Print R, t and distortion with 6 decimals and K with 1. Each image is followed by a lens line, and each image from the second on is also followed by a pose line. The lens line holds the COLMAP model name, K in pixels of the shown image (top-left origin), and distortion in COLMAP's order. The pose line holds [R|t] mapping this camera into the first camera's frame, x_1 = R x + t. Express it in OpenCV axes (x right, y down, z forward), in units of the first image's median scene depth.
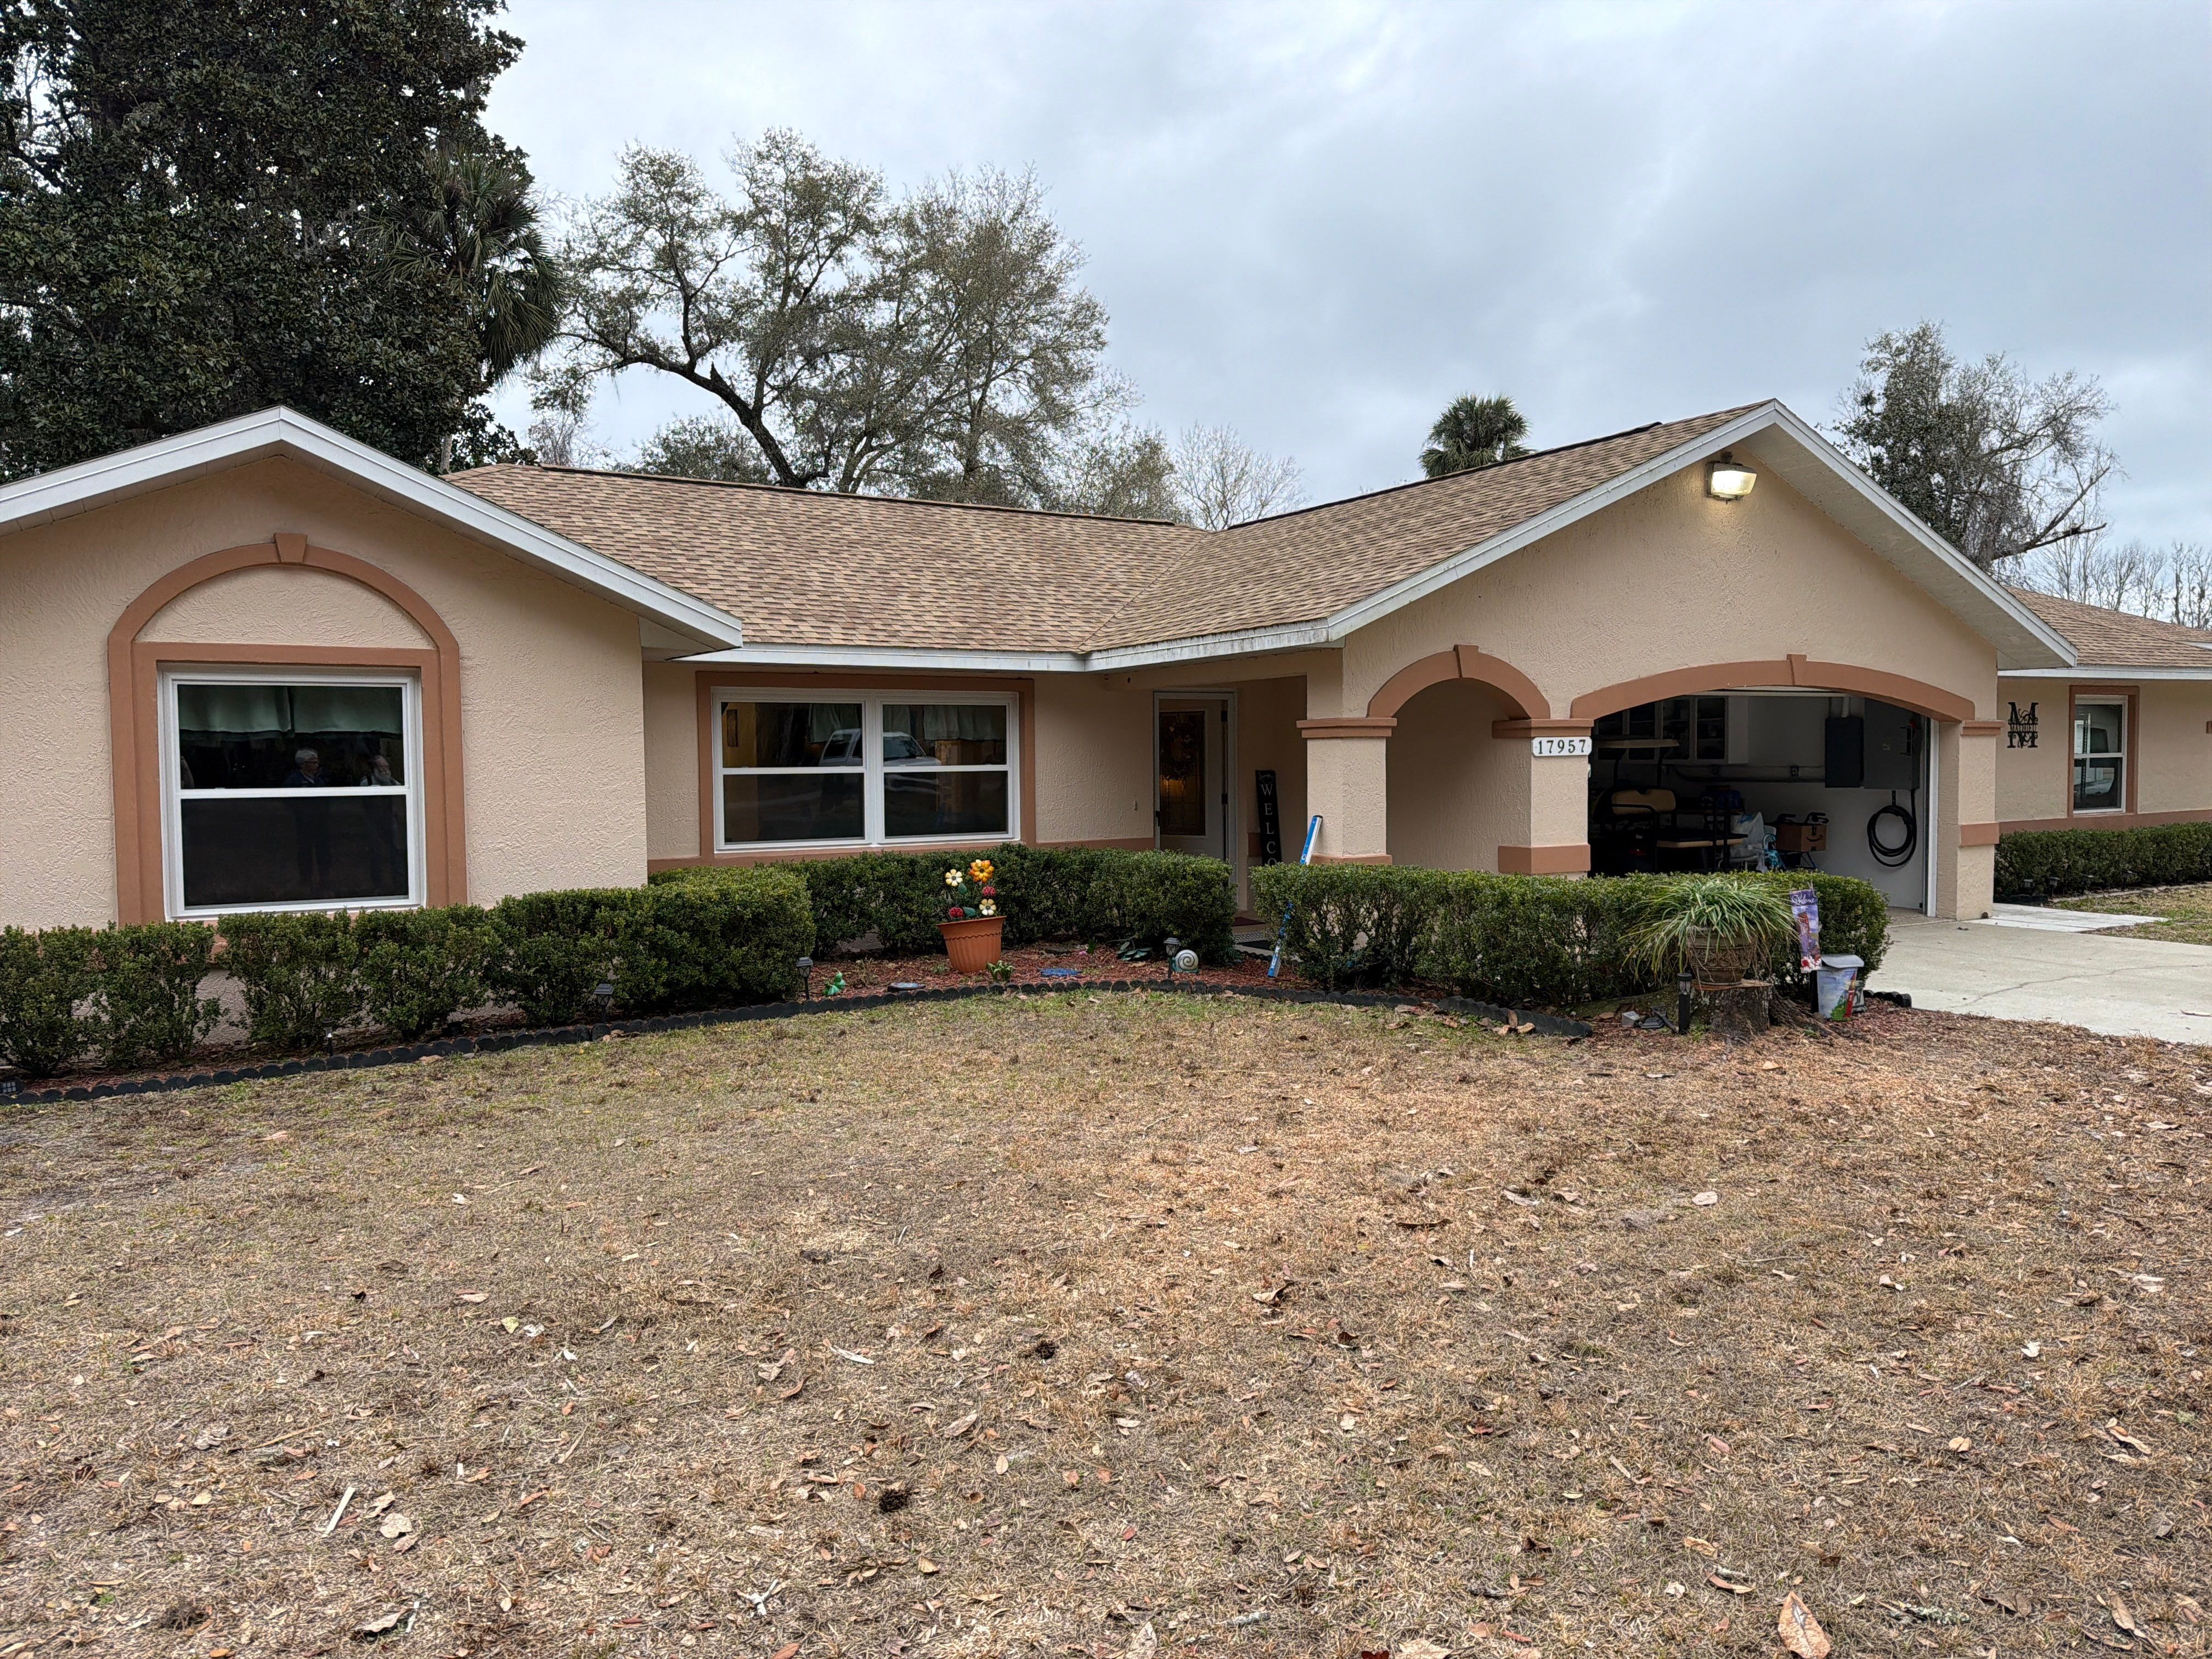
lens RADIAL K [[1504.6, 0, 1106.0], [0, 1504.6, 829.5], [0, 0, 1]] dist [0.022451, -0.031962]
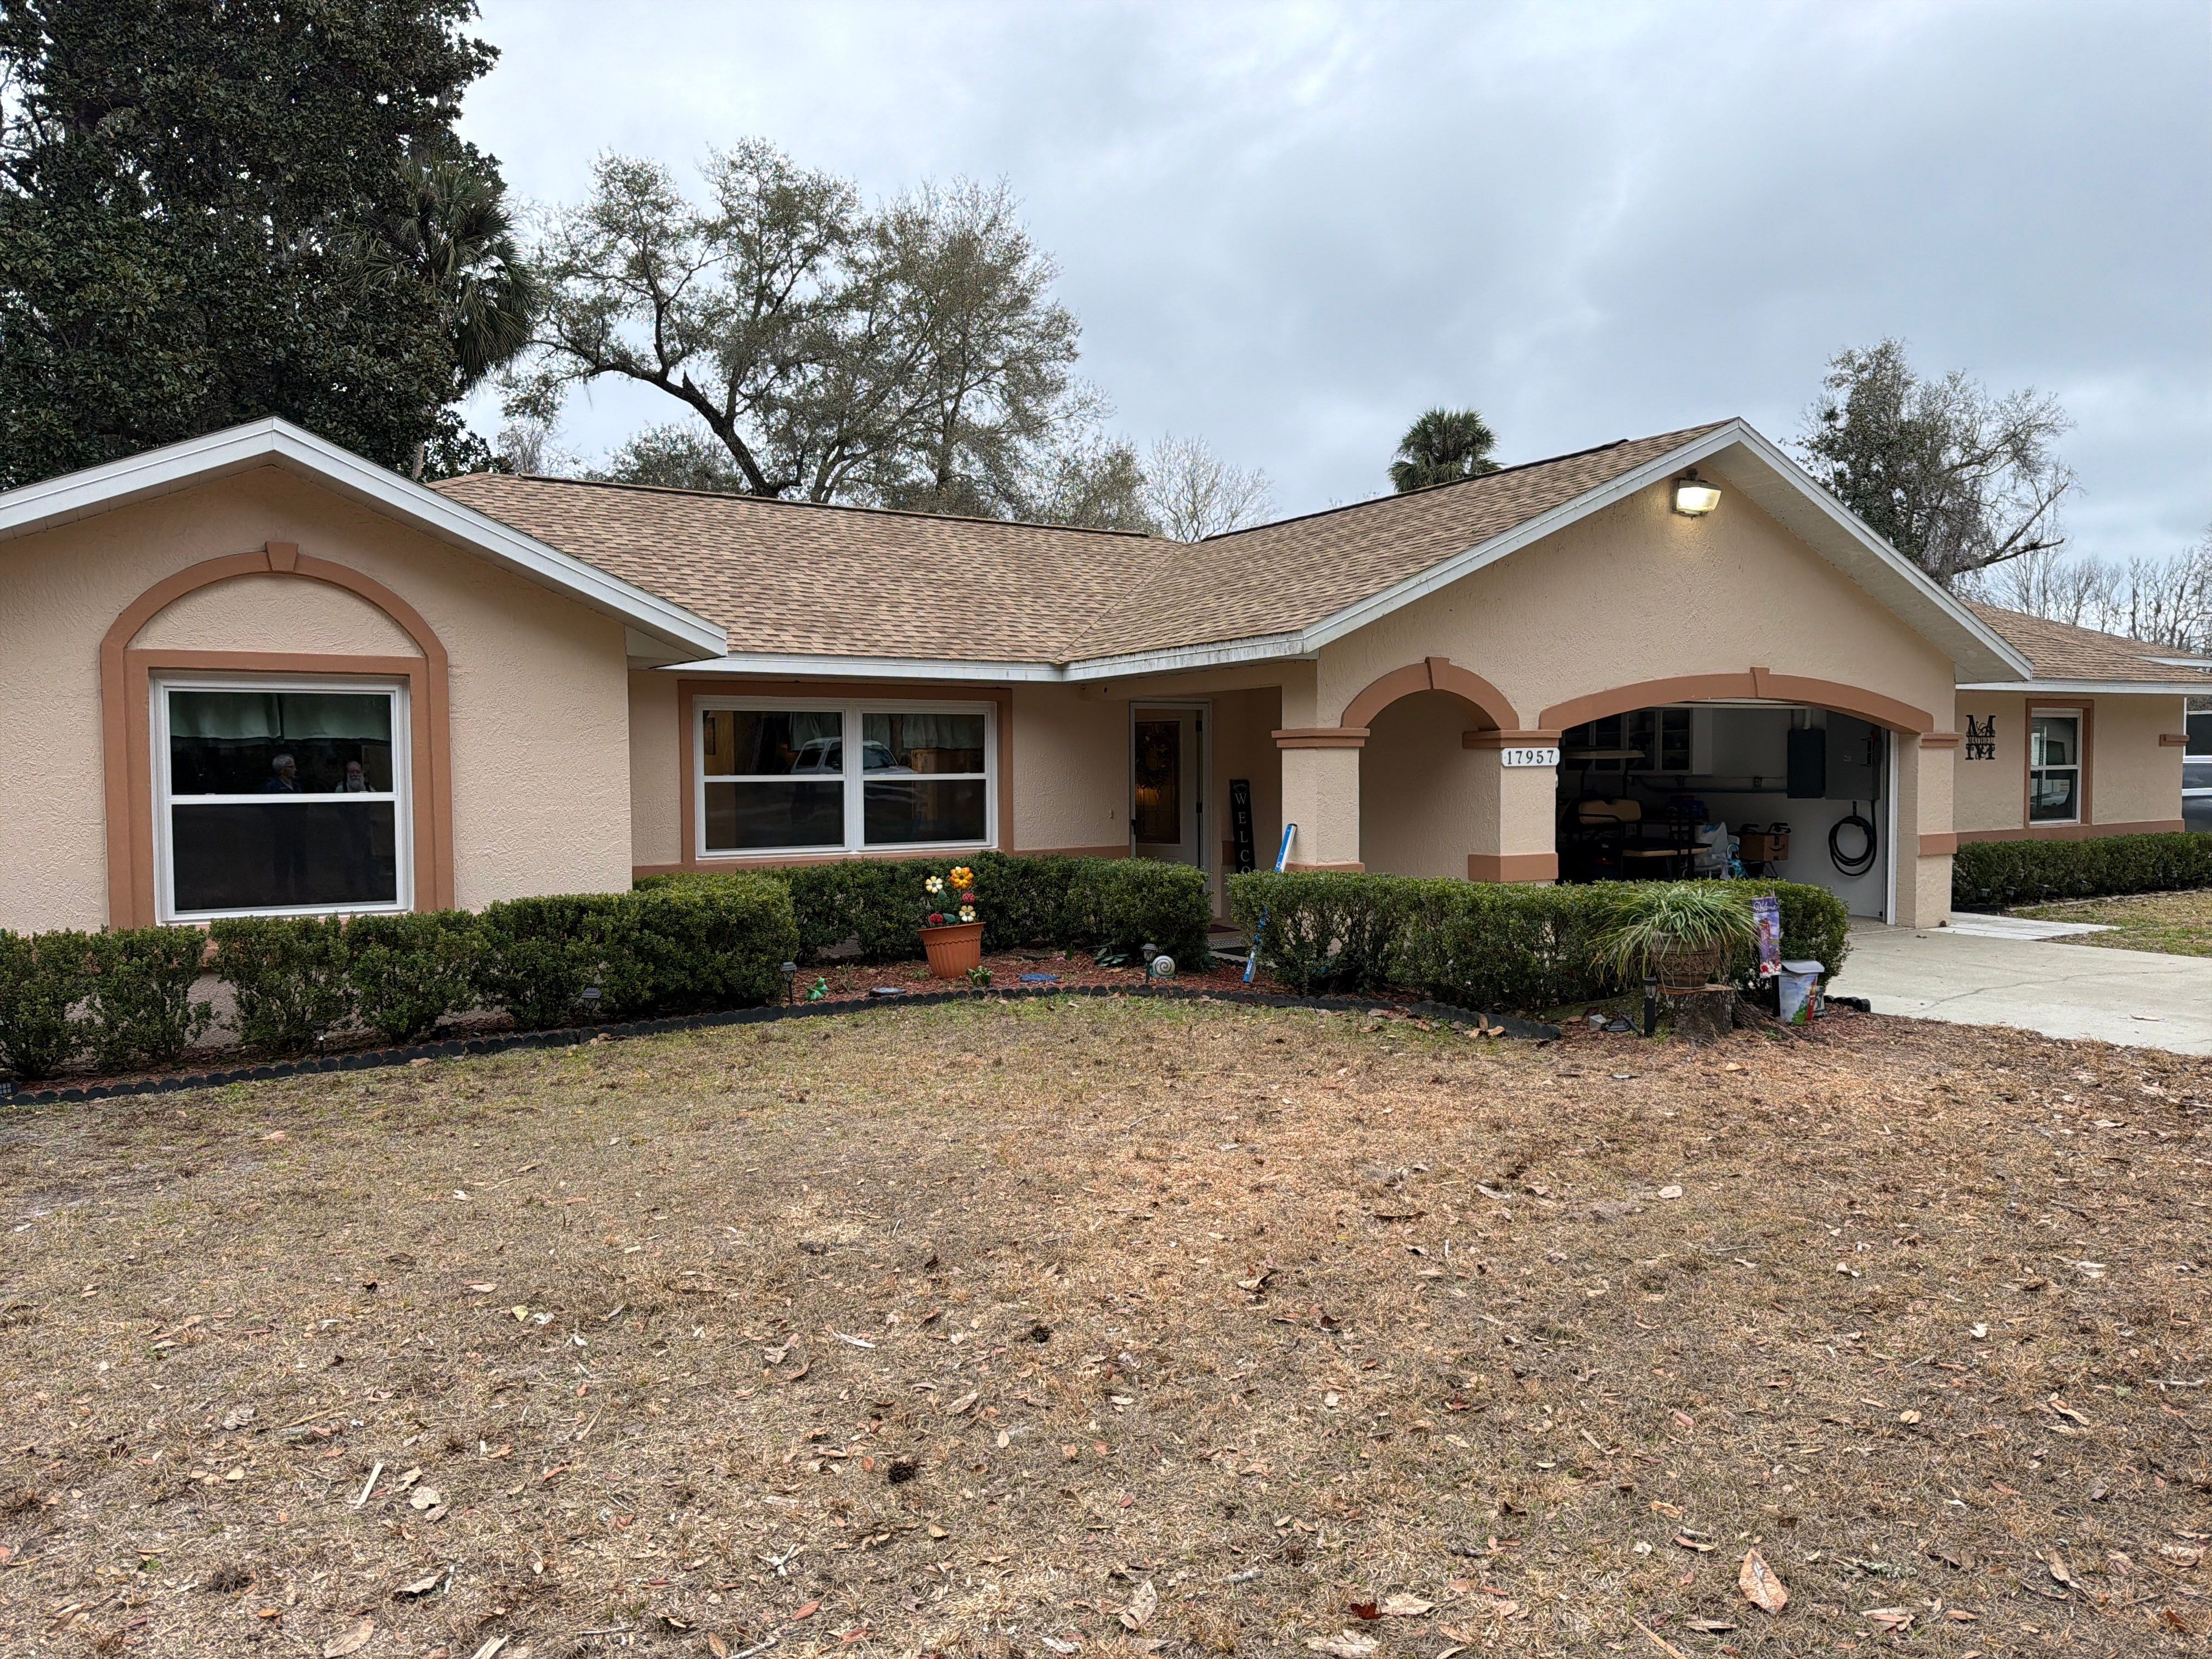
lens RADIAL K [[1504.2, 0, 1097.5], [0, 1504.2, 835.3], [0, 0, 1]] dist [0.028494, -0.040425]
pose [[0.999878, 0.002271, 0.015446, -0.008291], [-0.002231, 0.999994, -0.002550, 0.001535], [-0.015452, 0.002515, 0.999877, -0.020017]]
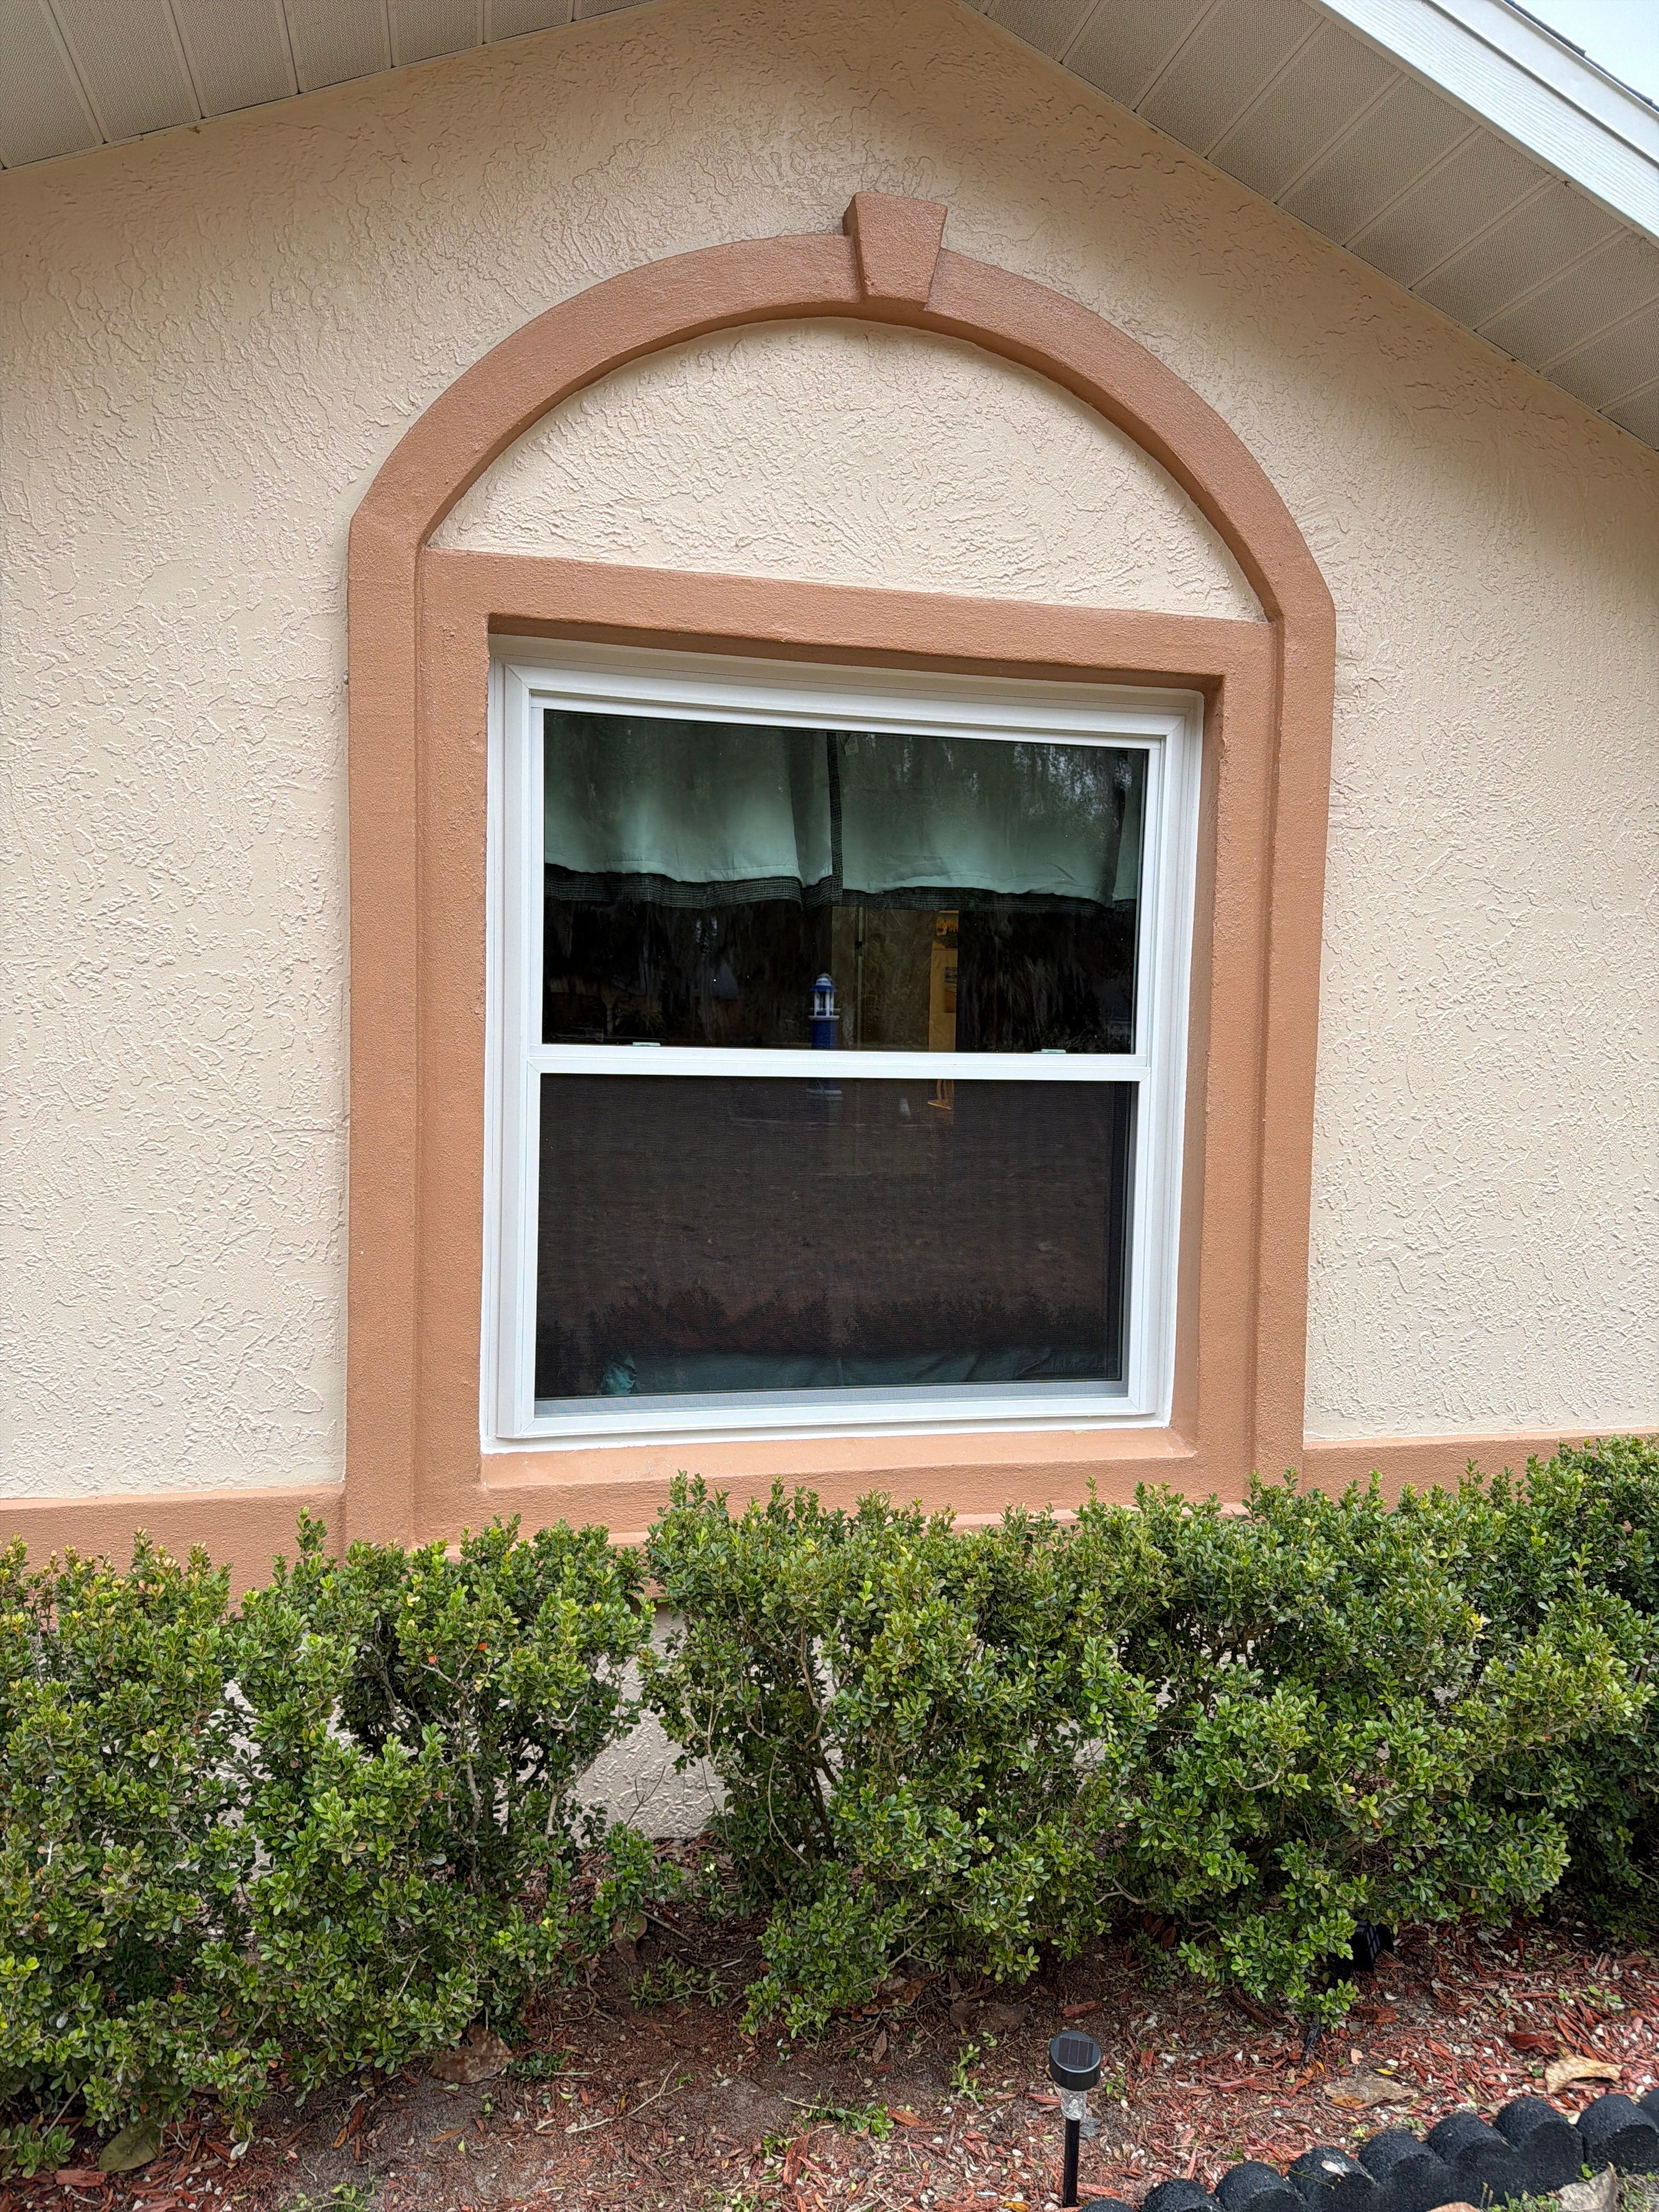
lens RADIAL K [[1504.6, 0, 820.9], [0, 1504.6, 1106.9], [0, 0, 1]] dist [0.022451, -0.031962]
pose [[0.944719, 0.057533, -0.322793, -0.432424], [-0.049656, 0.998234, 0.032592, -0.025874], [0.324098, -0.014762, 0.945908, 0.685833]]
